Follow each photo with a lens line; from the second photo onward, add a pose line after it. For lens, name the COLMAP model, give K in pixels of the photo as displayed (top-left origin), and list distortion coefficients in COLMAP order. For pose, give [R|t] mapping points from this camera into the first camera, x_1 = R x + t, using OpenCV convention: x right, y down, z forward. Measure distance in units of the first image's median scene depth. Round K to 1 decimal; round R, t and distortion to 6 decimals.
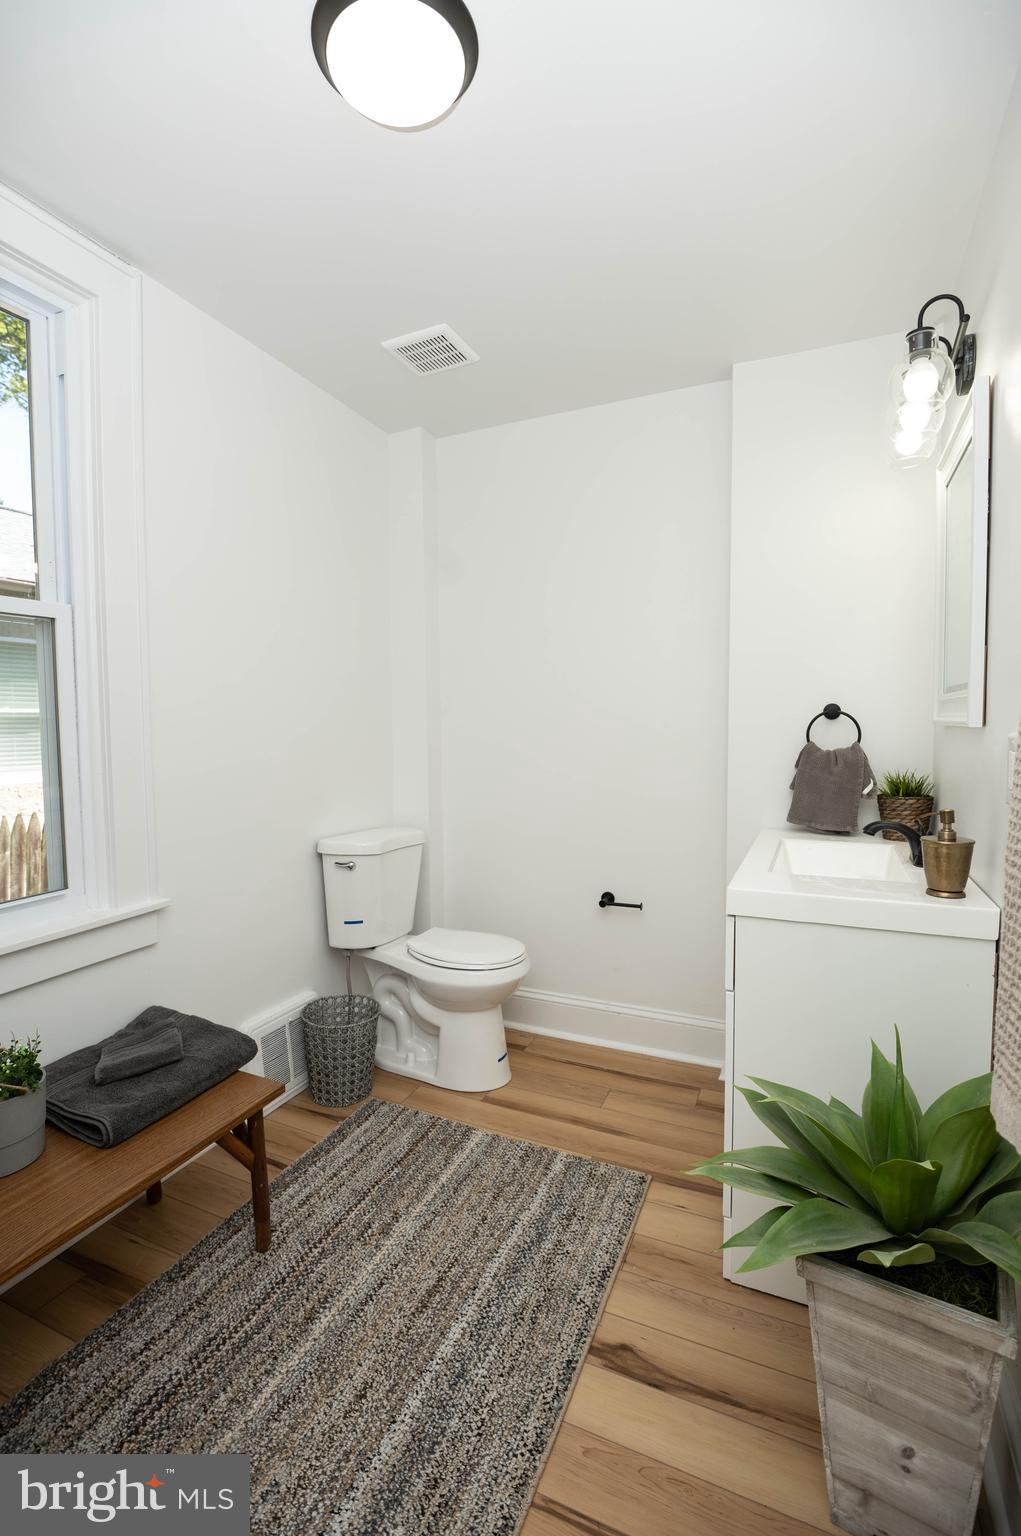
lens RADIAL K [[699.7, 0, 504.2], [0, 699.7, 770.3], [0, 0, 1]] dist [-0.015005, 0.001887]
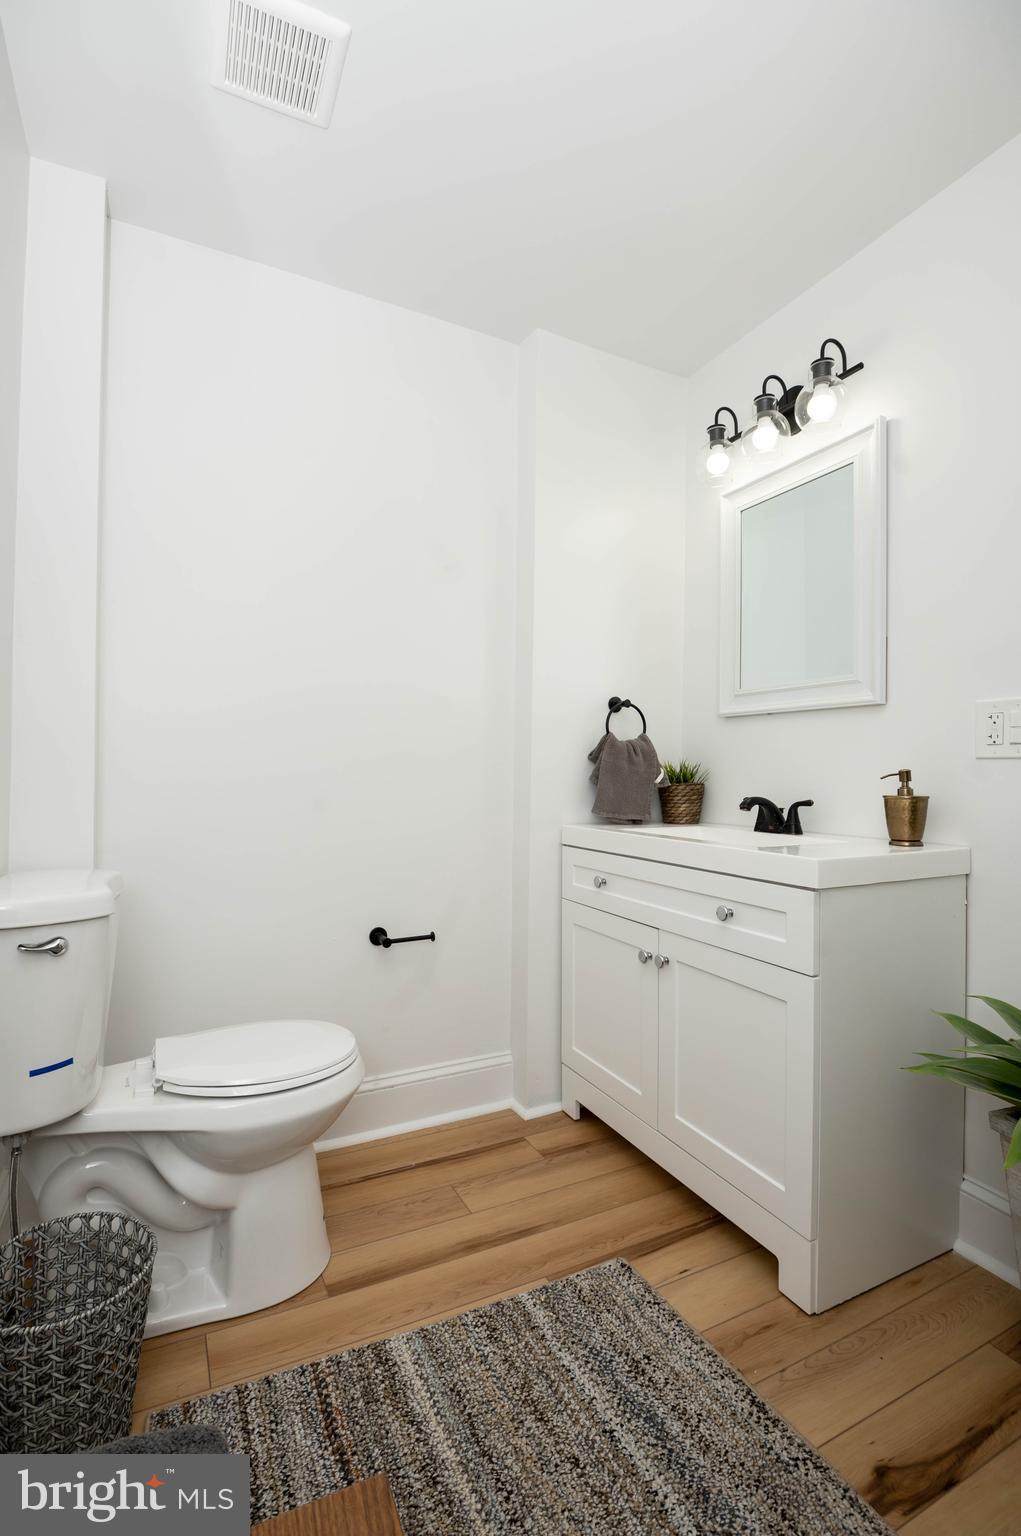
lens RADIAL K [[699.7, 0, 507.6], [0, 699.7, 765.6], [0, 0, 1]] dist [-0.015005, 0.001887]
pose [[0.639488, 0.013765, 0.768678, -0.426665], [0.038730, 0.997993, -0.050092, 0.053356], [-0.767825, 0.061804, 0.637671, 0.495946]]
